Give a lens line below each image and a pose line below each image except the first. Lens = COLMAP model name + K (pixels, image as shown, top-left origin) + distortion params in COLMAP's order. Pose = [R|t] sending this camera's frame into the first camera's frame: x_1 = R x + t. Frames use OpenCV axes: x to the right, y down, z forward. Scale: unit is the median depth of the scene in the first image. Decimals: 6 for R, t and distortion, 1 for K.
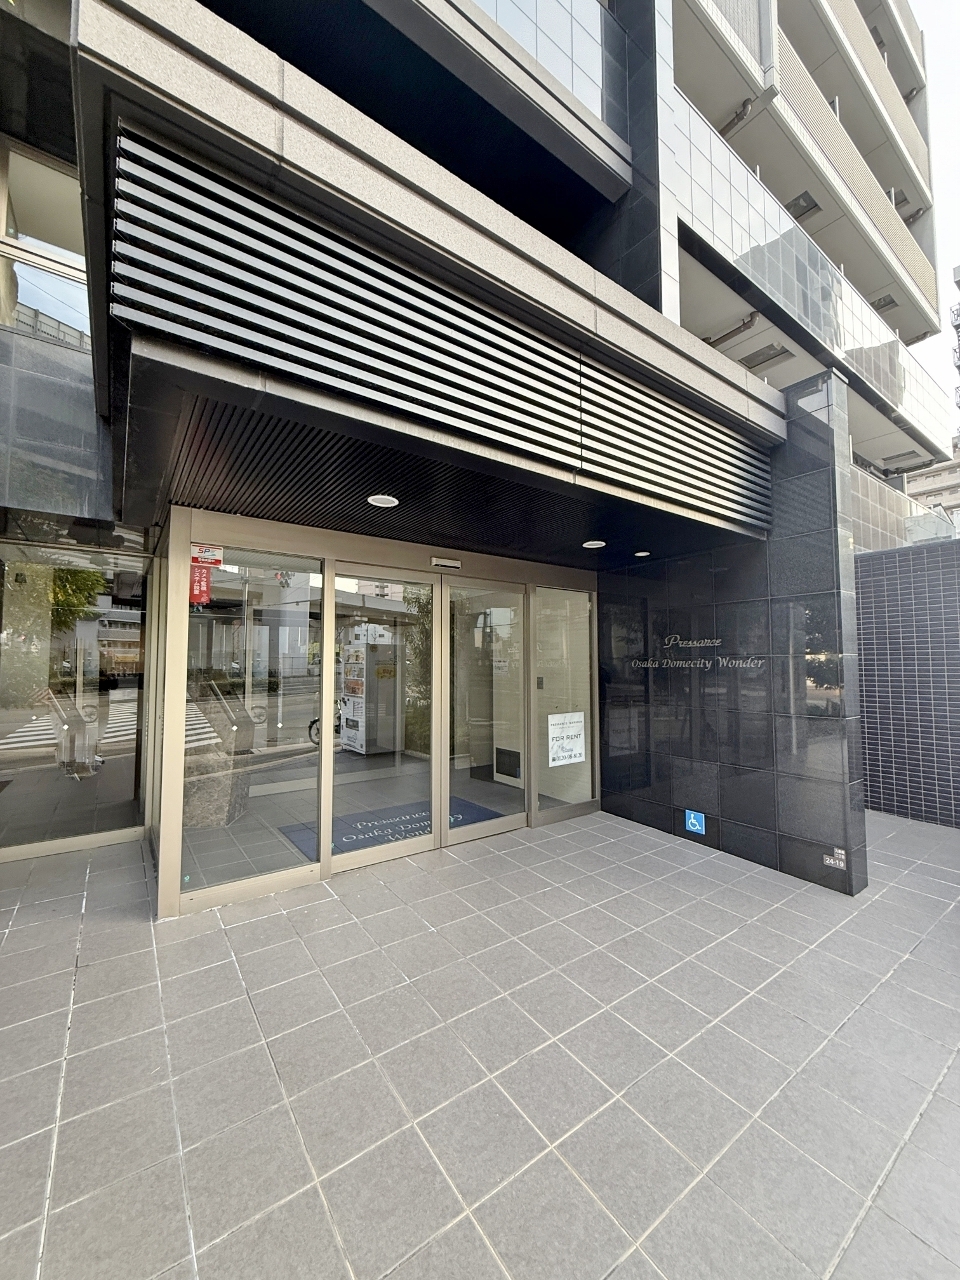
lens RADIAL K [[506.2, 0, 481.6], [0, 506.2, 642.2], [0, 0, 1]] dist [-0.000706, -0.000178]
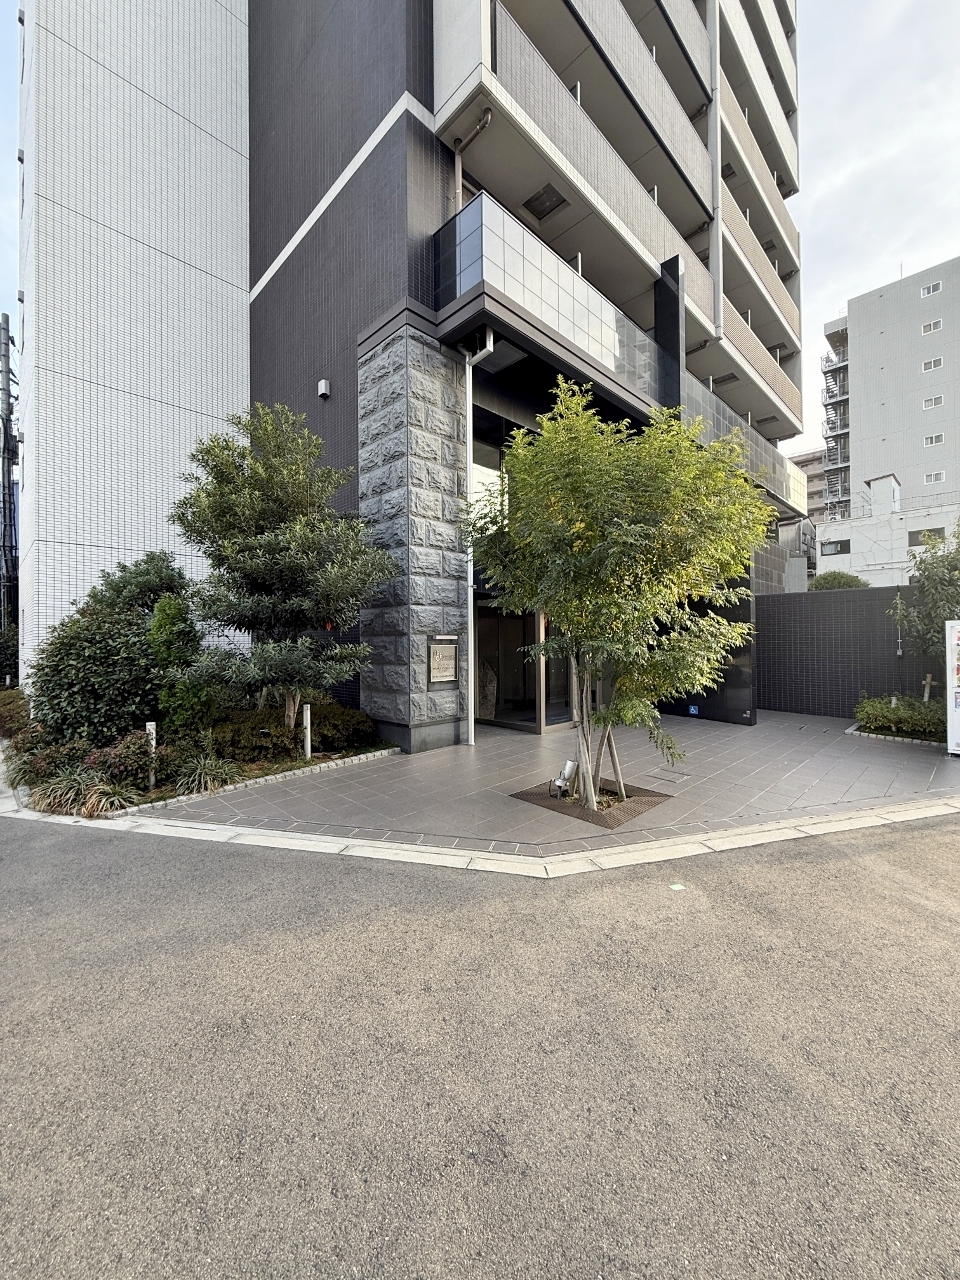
lens RADIAL K [[506.2, 0, 482.5], [0, 506.2, 637.5], [0, 0, 1]] dist [-0.000706, -0.000178]
pose [[0.987276, -0.002735, 0.158993, -0.967580], [-0.004082, 0.999087, 0.042530, -0.099157], [-0.158964, -0.042637, 0.986363, -1.233757]]
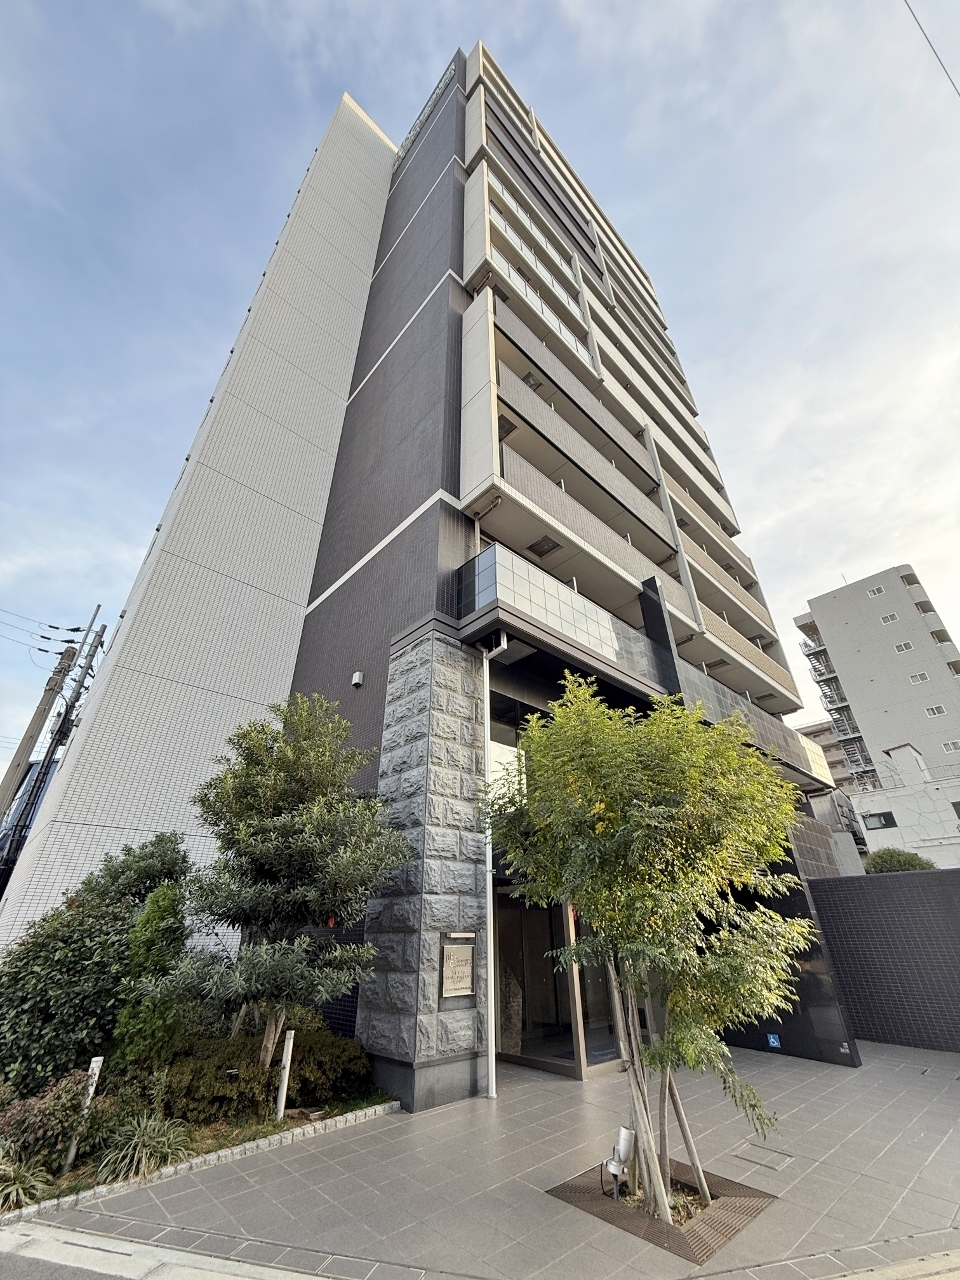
lens RADIAL K [[506.2, 0, 480.8], [0, 506.2, 637.8], [0, 0, 1]] dist [-0.000706, -0.000178]
pose [[0.992629, 0.057574, 0.106648, -0.973227], [-0.001543, 0.885892, -0.463889, -0.113897], [-0.121187, 0.460305, 0.879451, -1.262166]]
